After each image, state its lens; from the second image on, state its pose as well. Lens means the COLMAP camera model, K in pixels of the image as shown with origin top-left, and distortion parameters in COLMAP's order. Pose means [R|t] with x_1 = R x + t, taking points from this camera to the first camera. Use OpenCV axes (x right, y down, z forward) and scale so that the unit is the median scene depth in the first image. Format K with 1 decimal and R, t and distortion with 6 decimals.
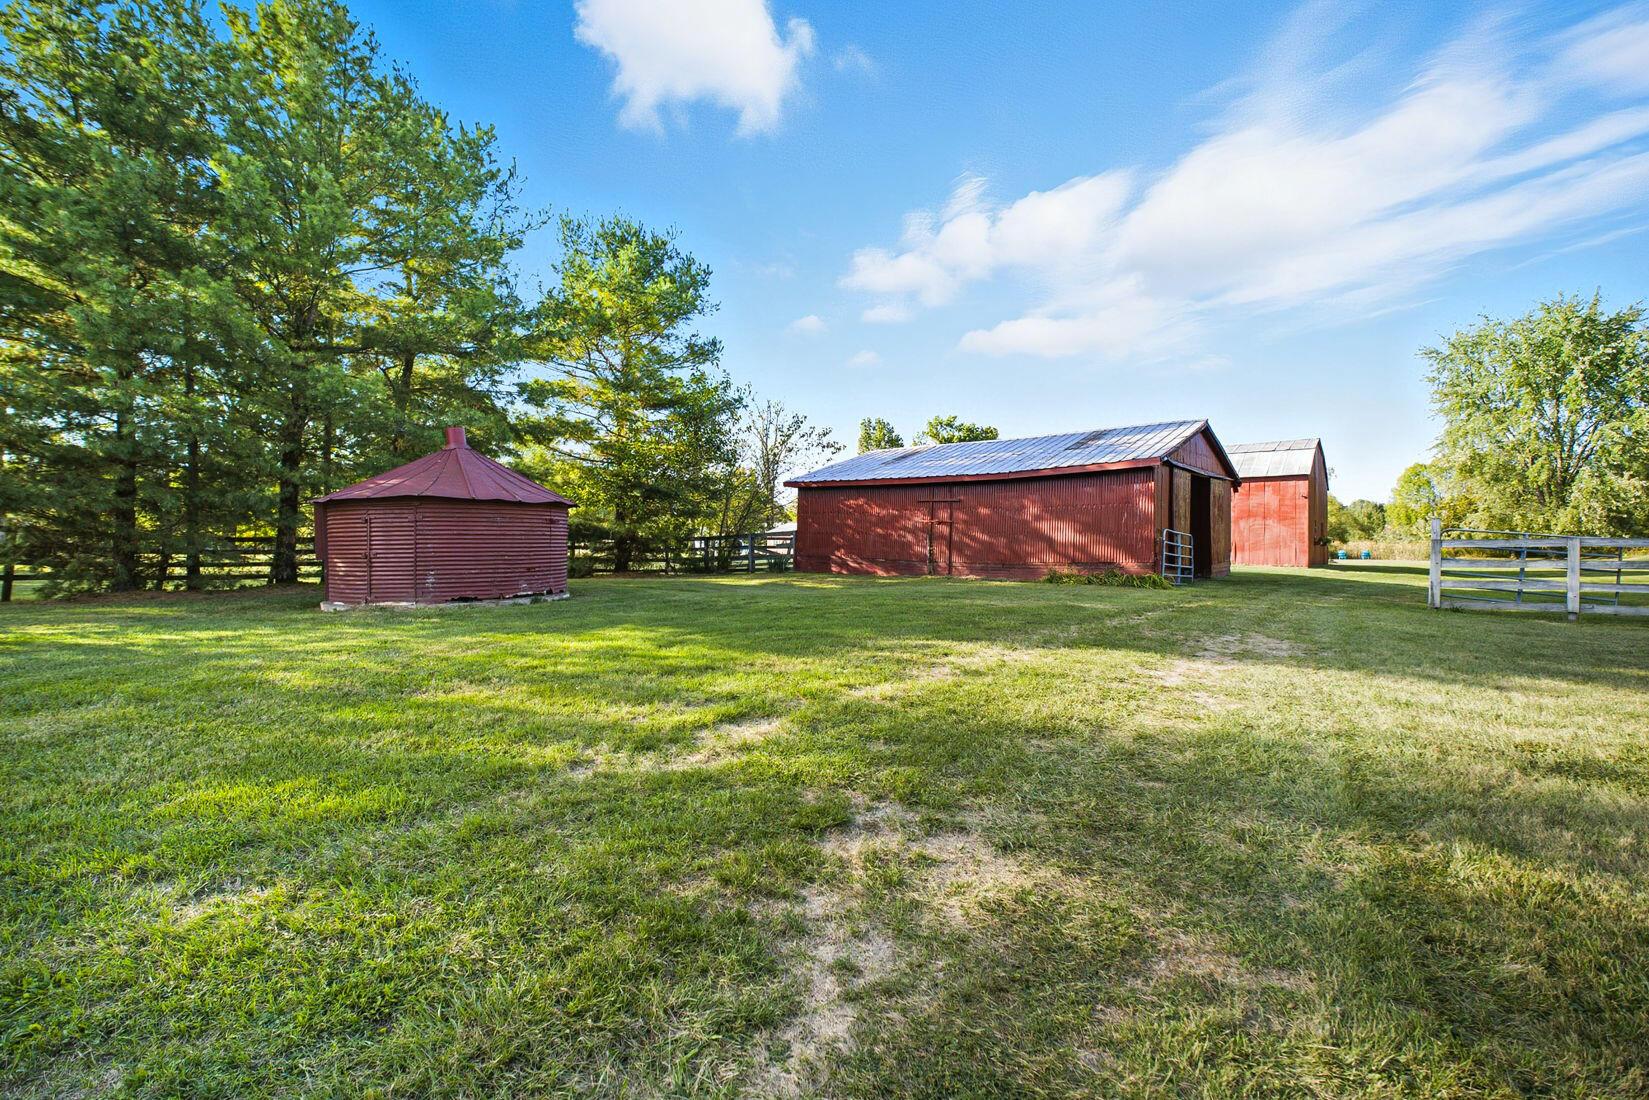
lens RADIAL K [[712.2, 0, 821.3], [0, 712.2, 545.4], [0, 0, 1]] dist [-0.021800, 0.001583]
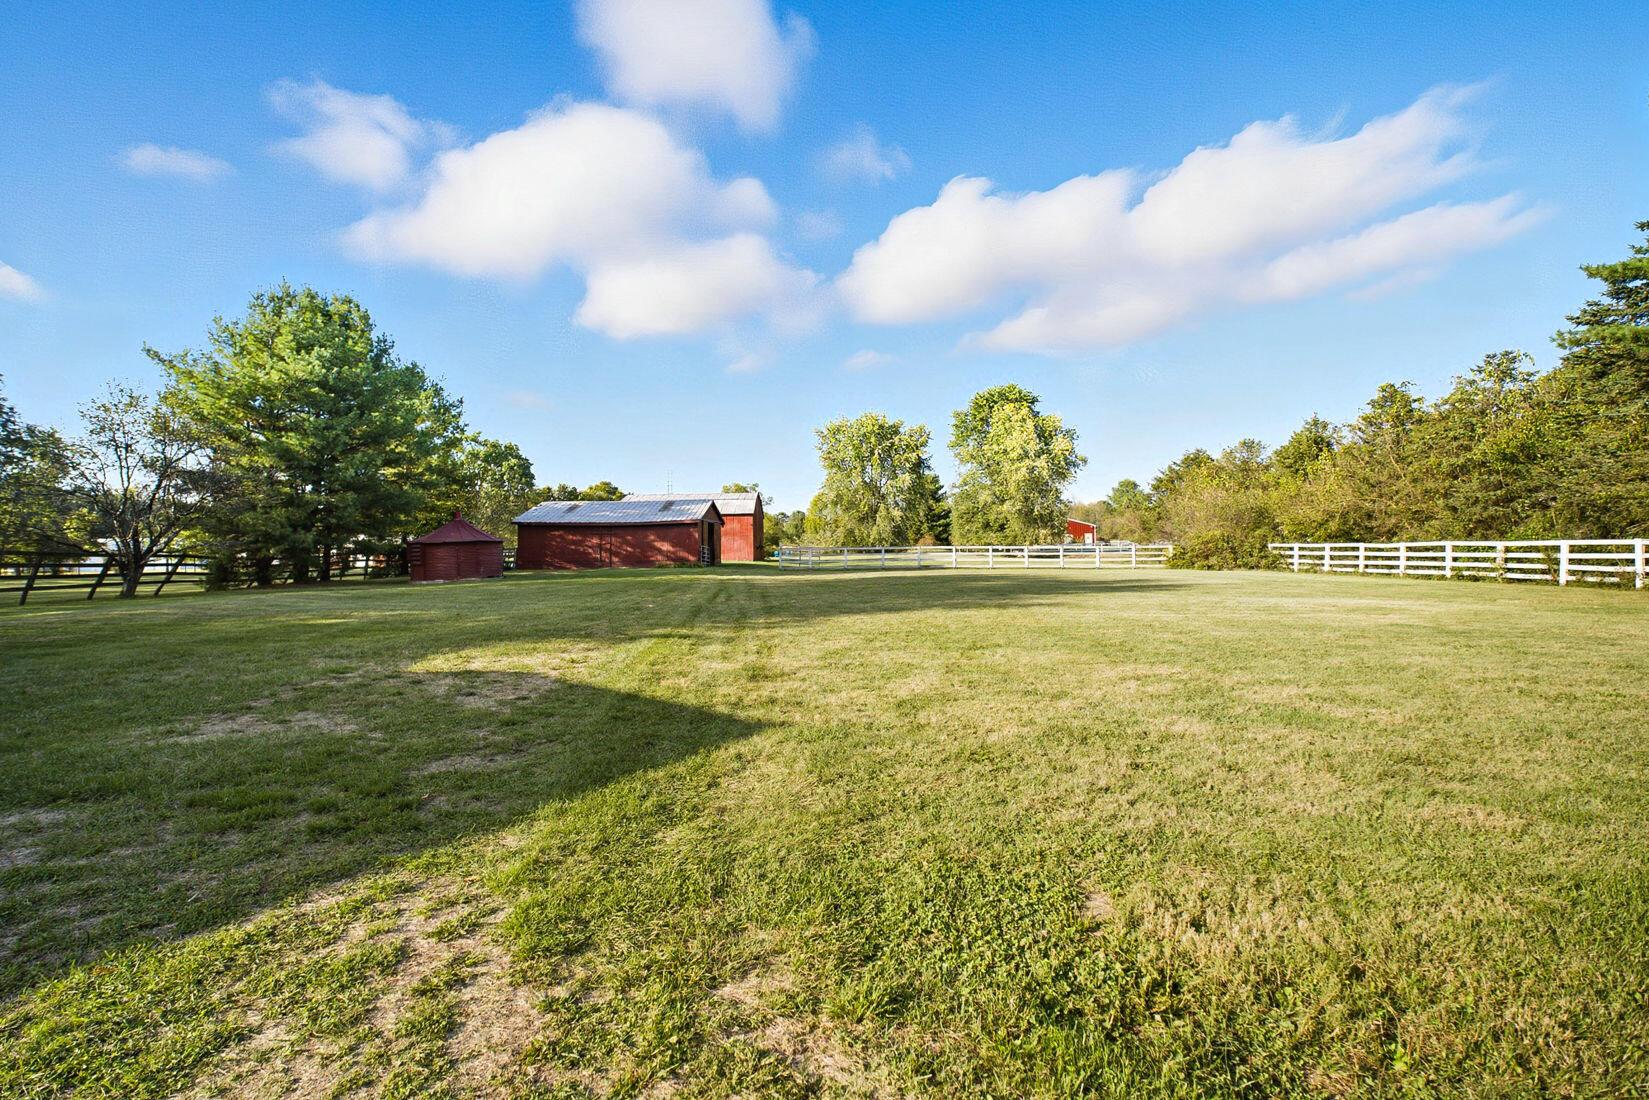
lens RADIAL K [[712.2, 0, 824.1], [0, 712.2, 547.3], [0, 0, 1]] dist [-0.021800, 0.001583]
pose [[0.773840, -0.019446, 0.633082, -0.413714], [0.023362, 0.999725, 0.002151, -0.004449], [-0.632950, 0.013126, 0.774082, -0.660904]]
